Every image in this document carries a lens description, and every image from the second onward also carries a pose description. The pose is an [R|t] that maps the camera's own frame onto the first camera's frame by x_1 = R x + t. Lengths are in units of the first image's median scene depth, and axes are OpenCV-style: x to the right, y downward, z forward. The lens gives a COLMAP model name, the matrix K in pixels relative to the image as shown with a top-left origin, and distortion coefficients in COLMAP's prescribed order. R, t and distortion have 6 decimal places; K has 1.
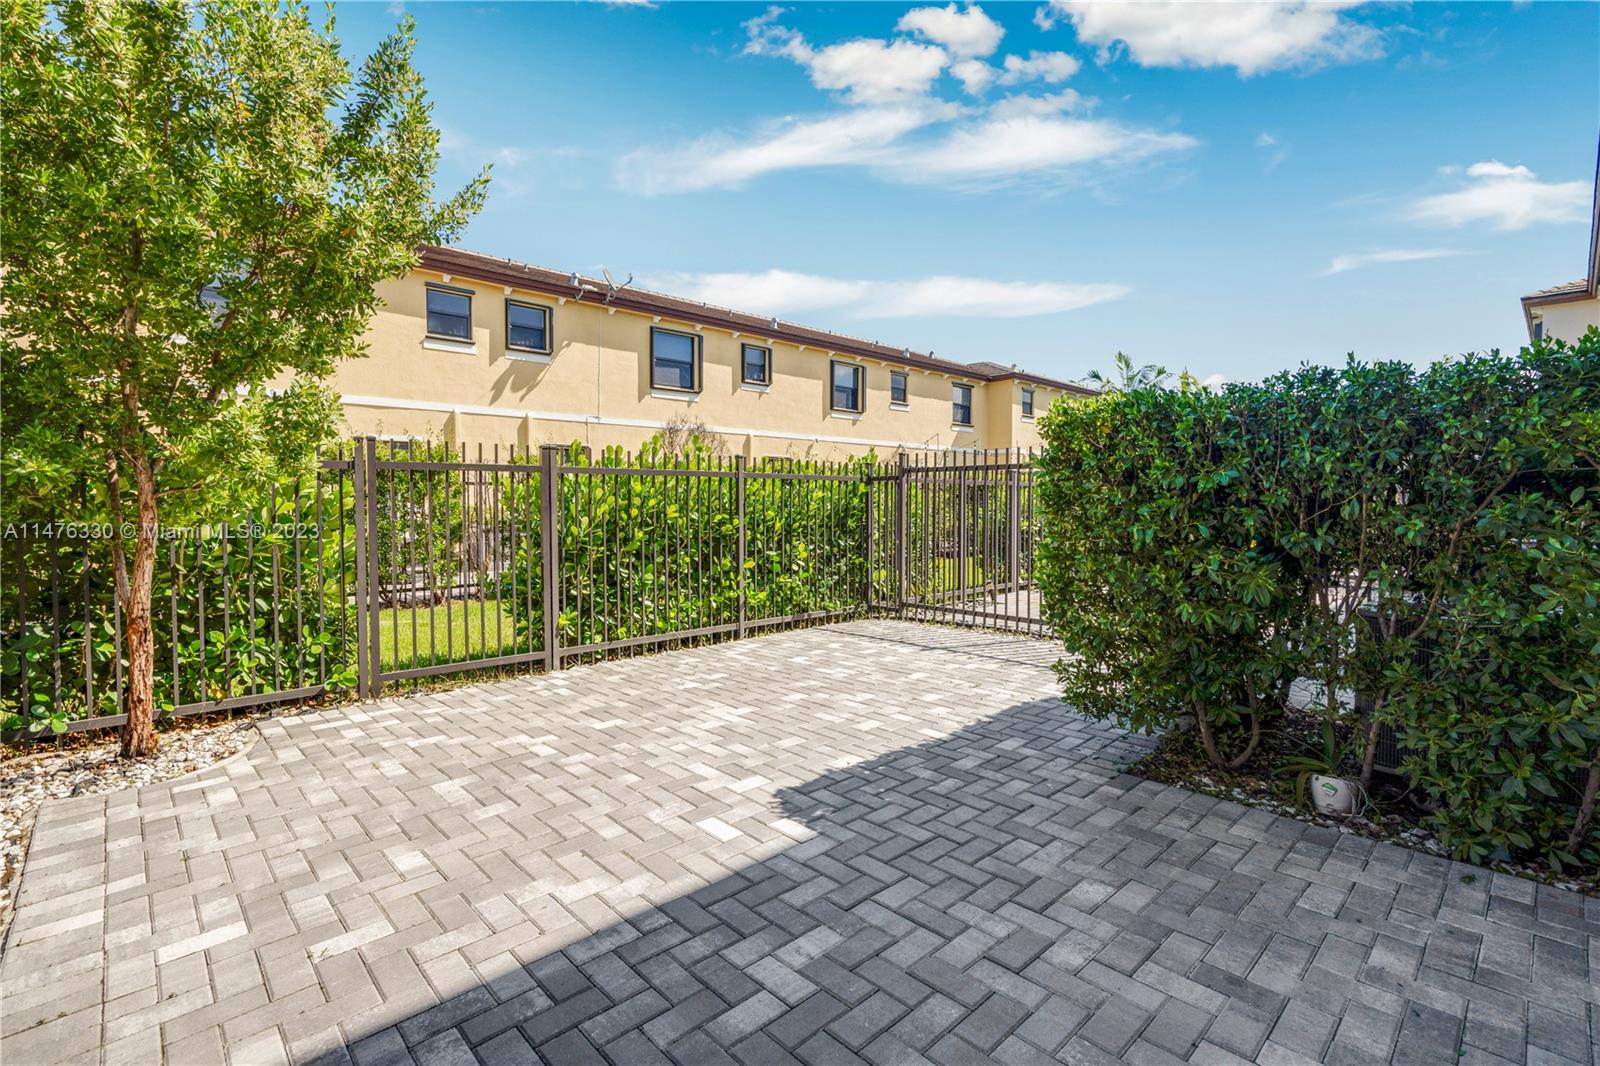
lens RADIAL K [[722.8, 0, 804.2], [0, 722.8, 523.9], [0, 0, 1]] dist [0.012042, 0.002461]
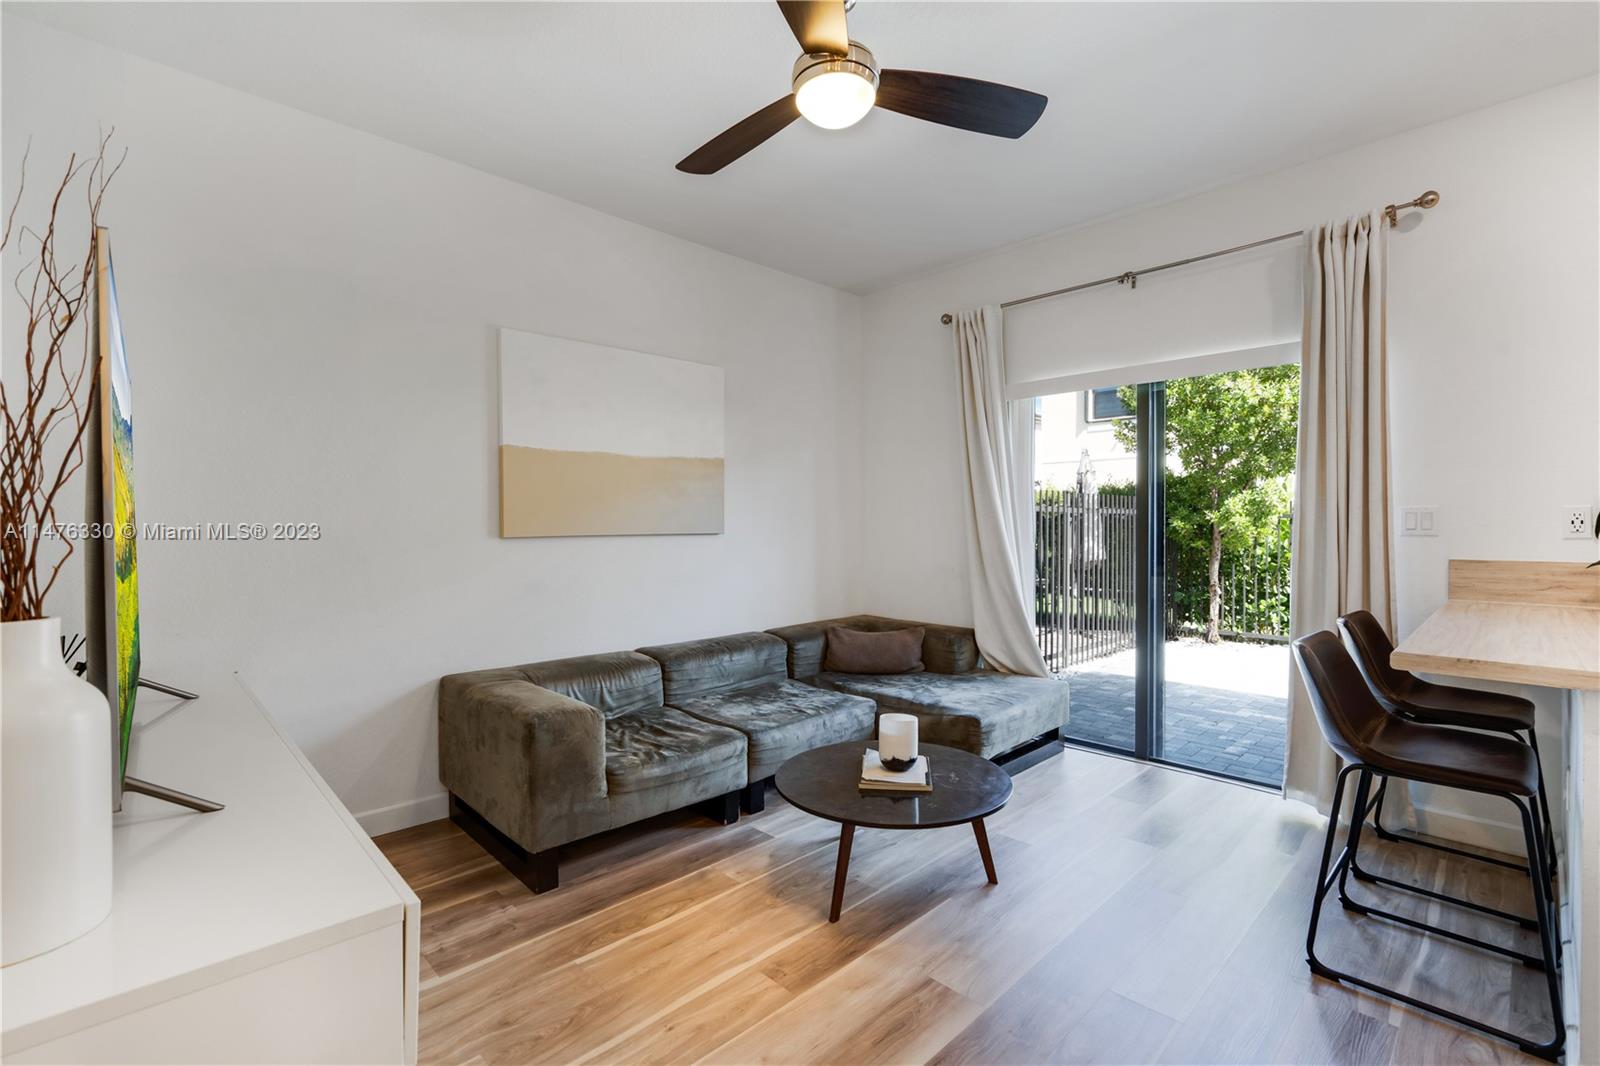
lens RADIAL K [[722.8, 0, 790.6], [0, 722.8, 526.5], [0, 0, 1]] dist [0.012042, 0.002461]
pose [[0.008397, 0.004496, -0.999955, 0.934209], [-0.029190, 0.999565, 0.004250, -0.020958], [0.999539, 0.029153, 0.008525, -0.261637]]
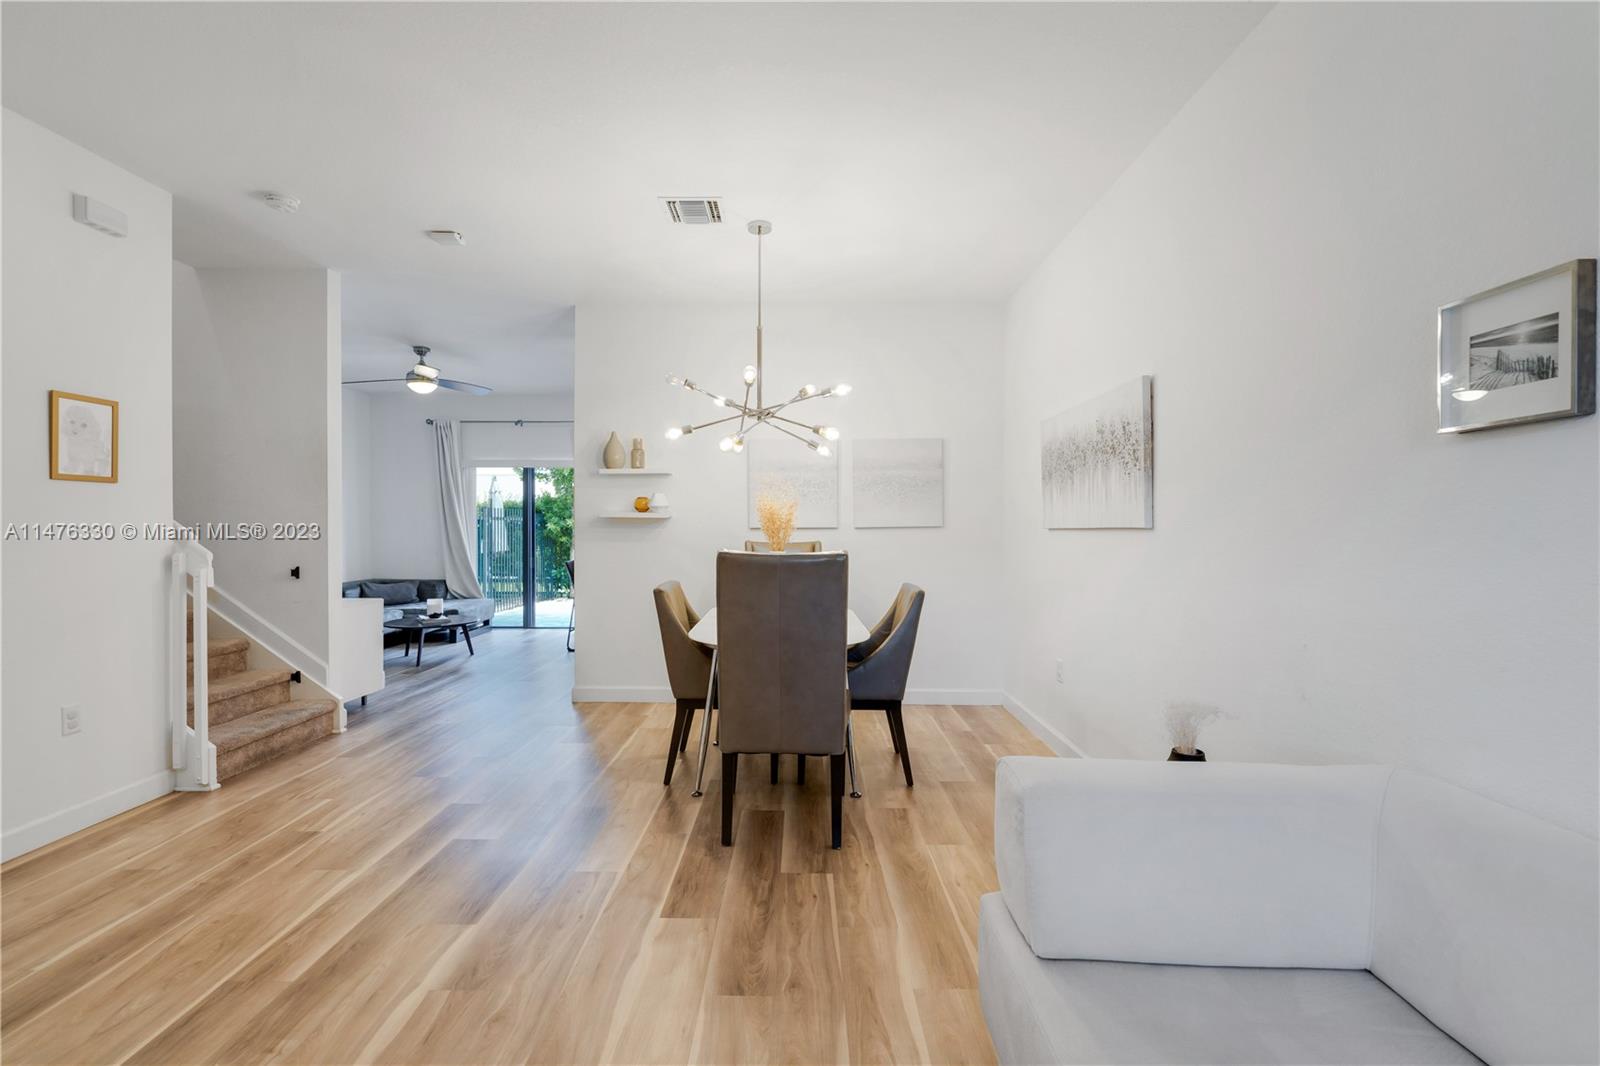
lens RADIAL K [[722.8, 0, 798.2], [0, 722.8, 527.3], [0, 0, 1]] dist [0.012042, 0.002461]
pose [[0.720161, -0.002129, -0.693803, 1.778266], [-0.016730, 0.999651, -0.020433, -0.004658], [0.693605, 0.026322, 0.719875, -0.649971]]
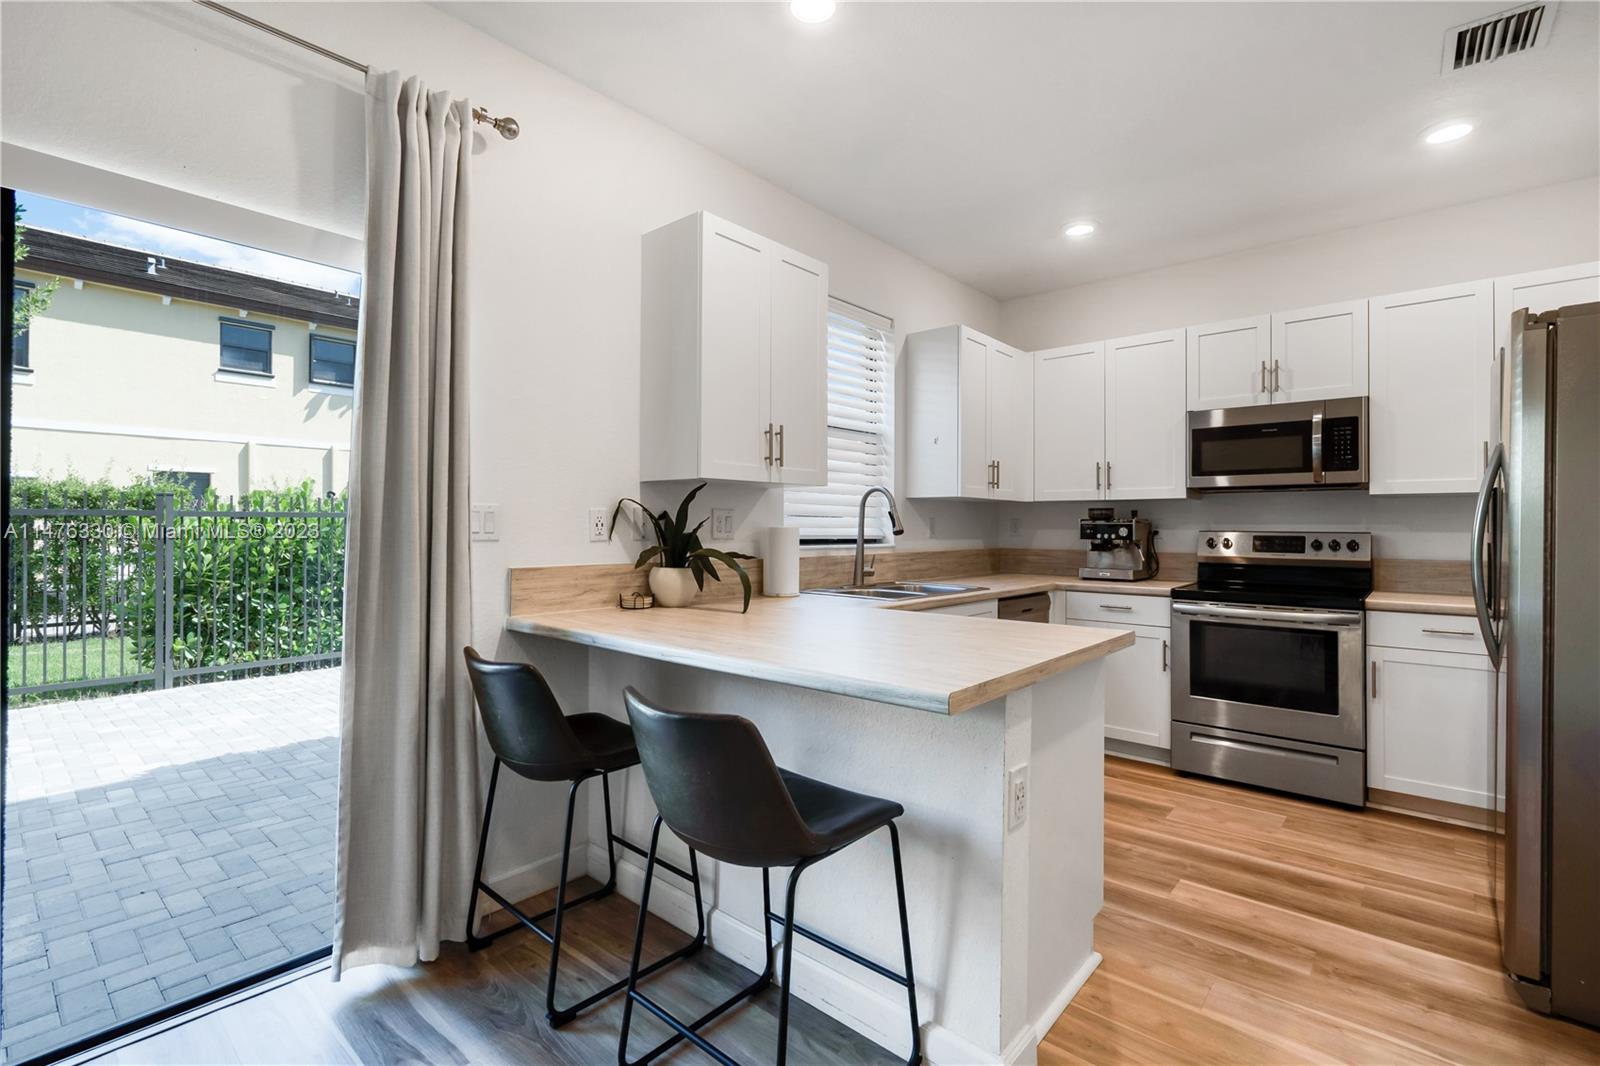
lens RADIAL K [[722.8, 0, 797.1], [0, 722.8, 526.4], [0, 0, 1]] dist [0.012042, 0.002461]
pose [[0.996122, 0.005850, 0.087793, 0.529902], [-0.003229, 0.999546, -0.029971, -0.022002], [-0.087929, 0.029571, 0.995688, -0.235603]]
